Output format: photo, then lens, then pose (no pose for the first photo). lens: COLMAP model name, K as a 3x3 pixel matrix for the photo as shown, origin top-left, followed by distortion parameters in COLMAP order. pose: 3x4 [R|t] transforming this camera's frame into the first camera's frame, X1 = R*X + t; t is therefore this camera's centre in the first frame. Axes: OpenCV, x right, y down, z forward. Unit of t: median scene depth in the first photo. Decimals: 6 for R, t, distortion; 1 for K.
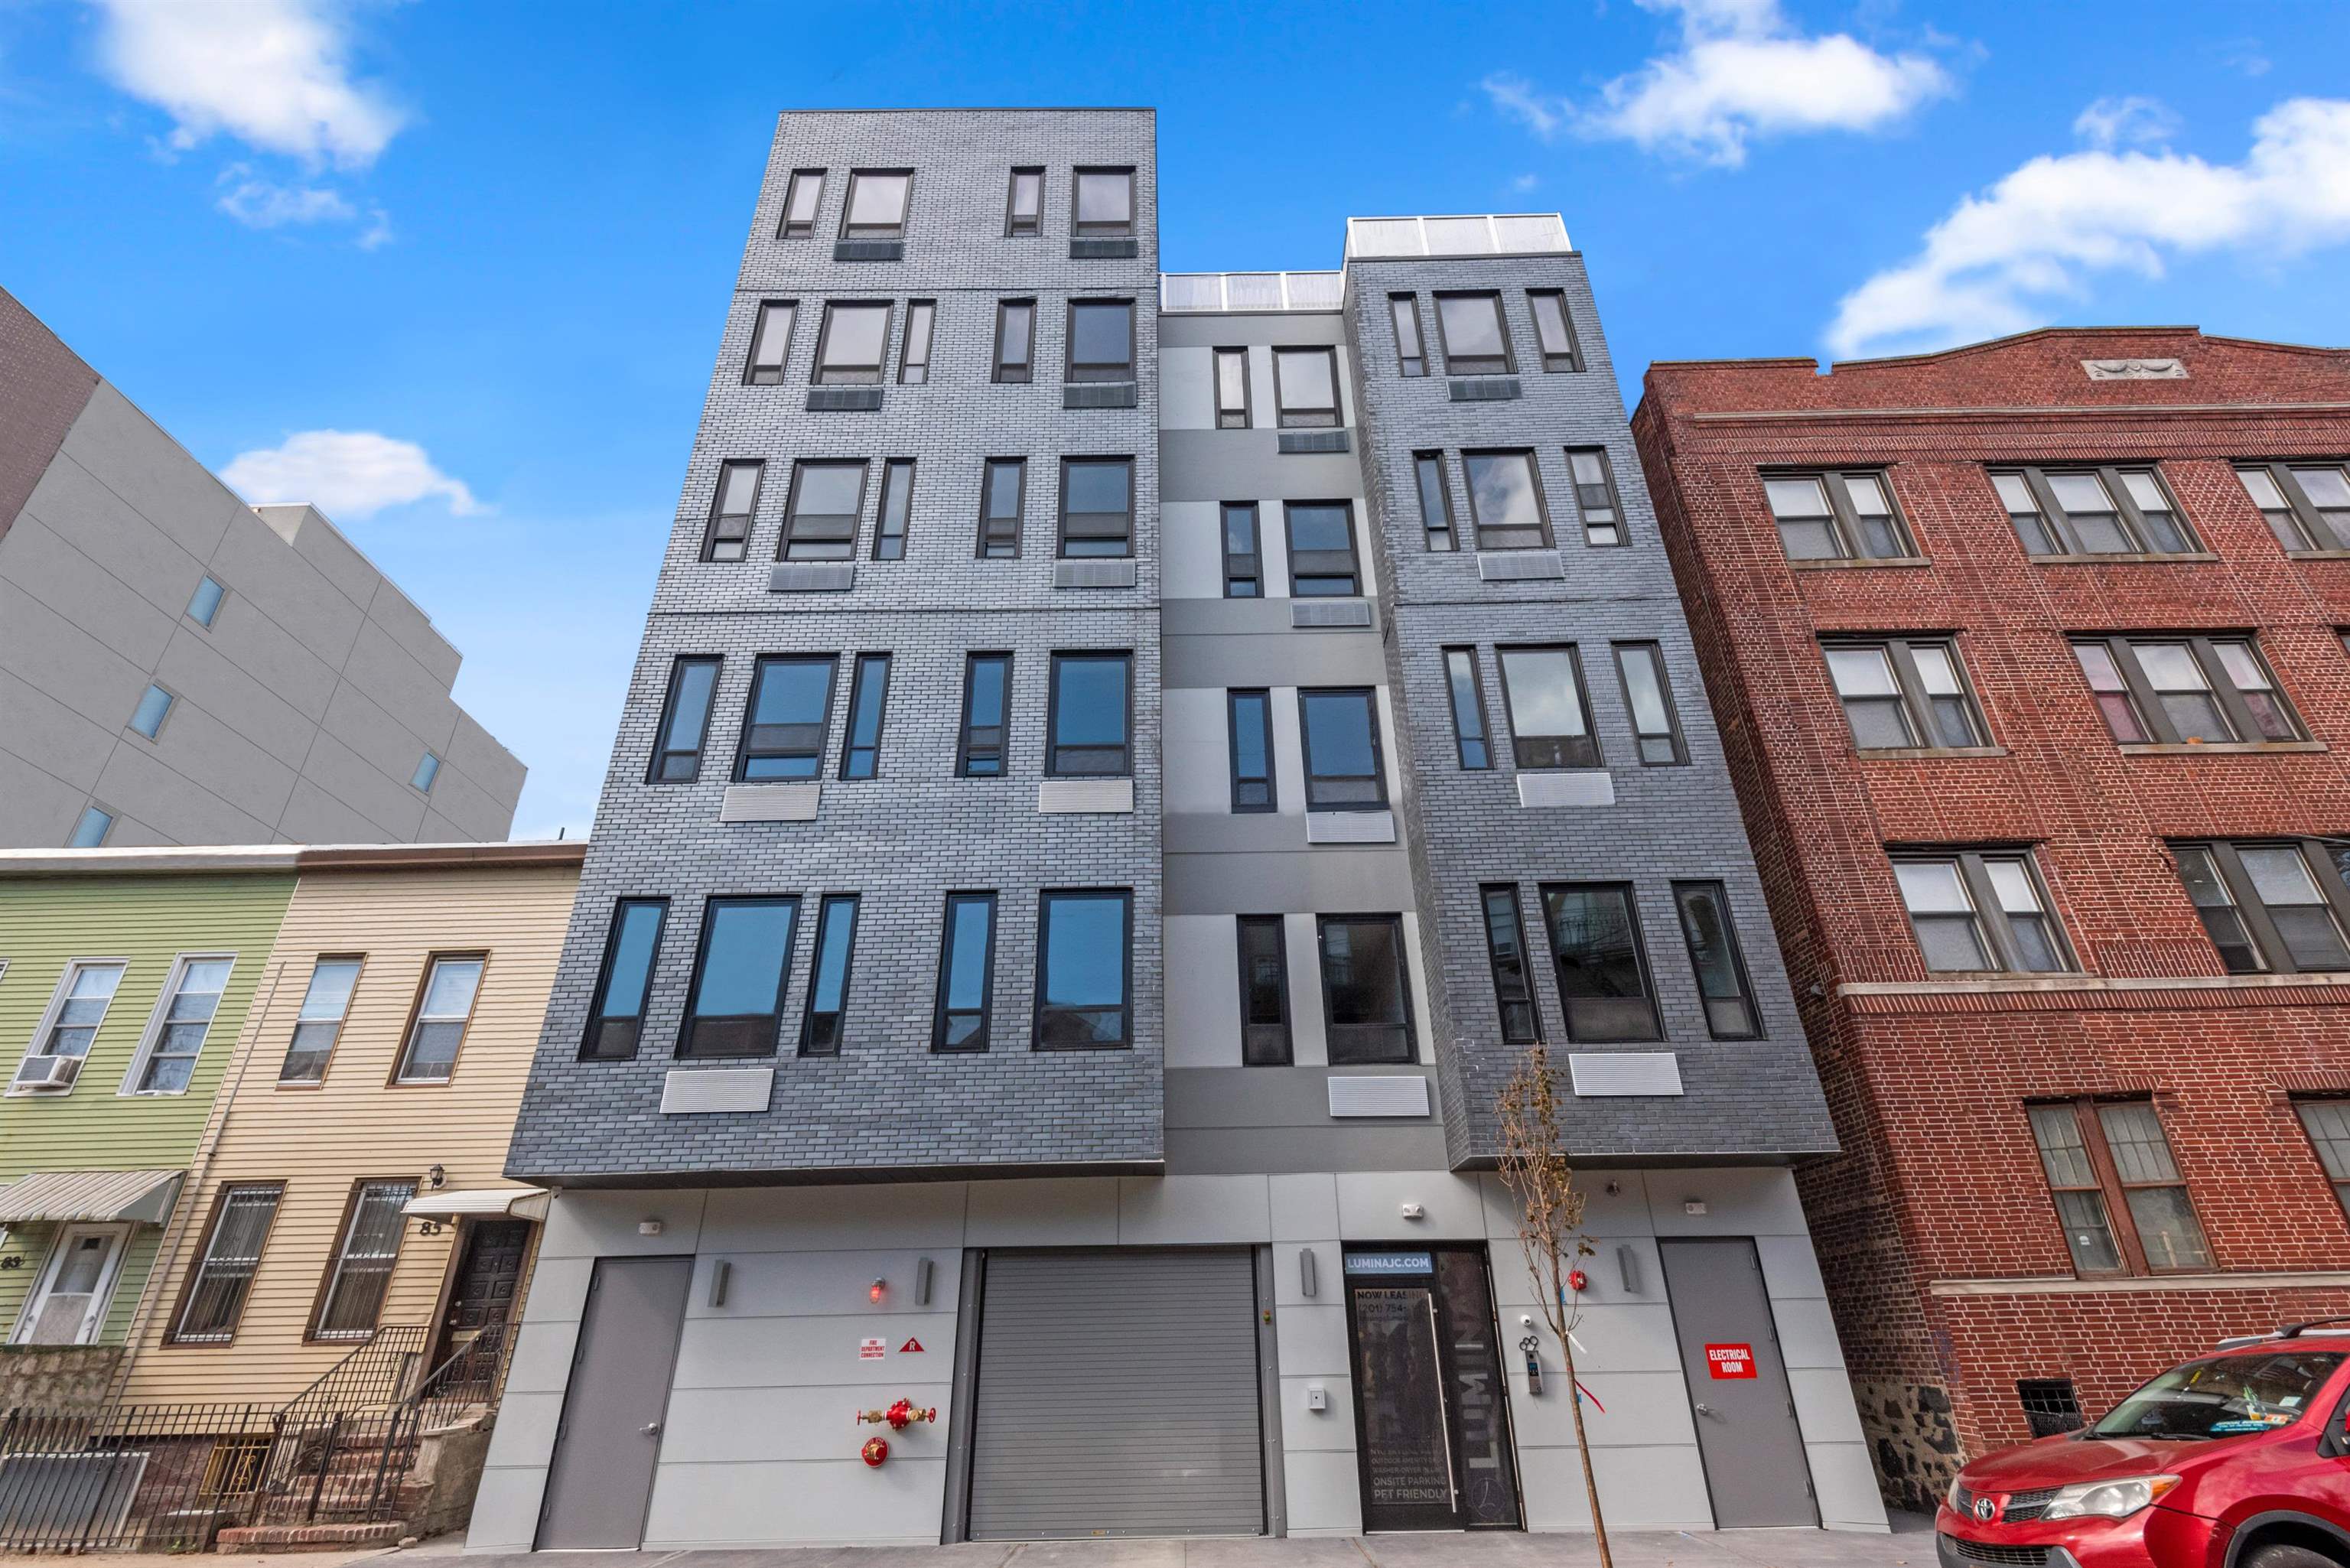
lens RADIAL K [[1068.5, 0, 1180.8], [0, 1068.5, 777.2], [0, 0, 1]] dist [0.036884, -0.025200]
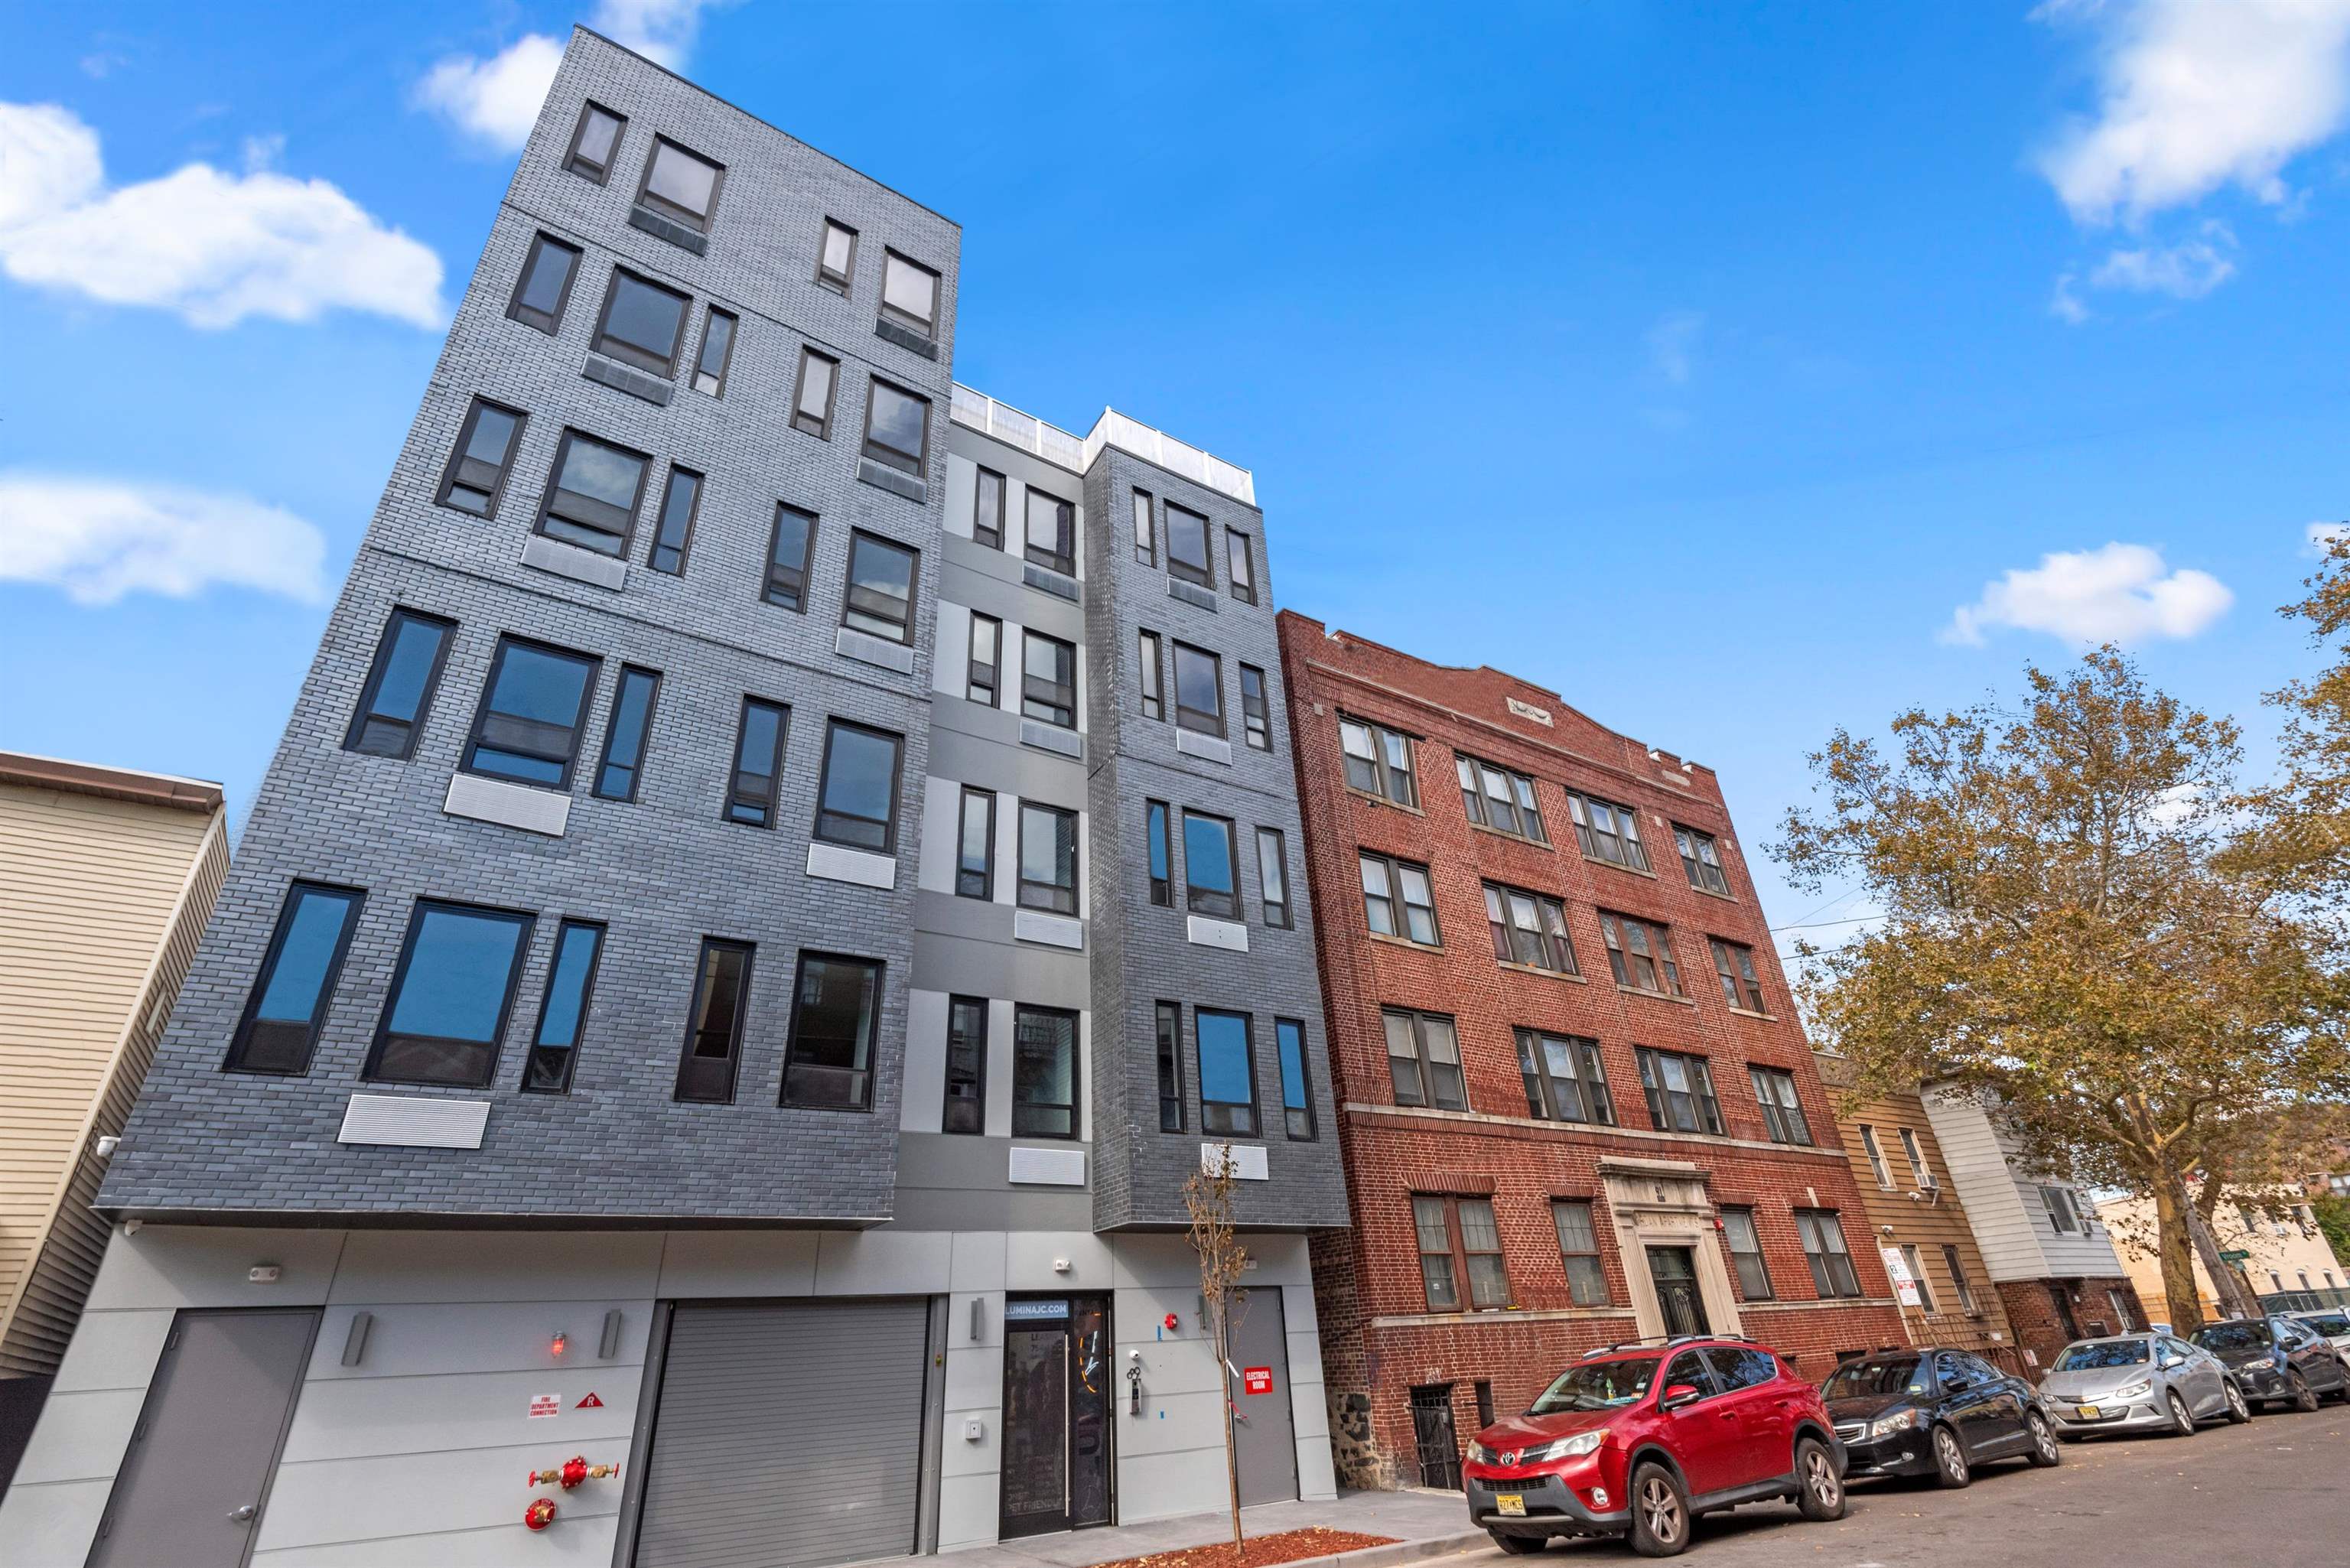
lens RADIAL K [[1035.7, 0, 1175.0], [0, 1035.7, 784.0], [0, 0, 1]] dist [0.033714, -0.021779]
pose [[0.839330, 0.239460, 0.488041, -0.357820], [-0.222434, 0.970443, -0.093612, -0.037719], [-0.496033, -0.029986, 0.867786, -0.059142]]
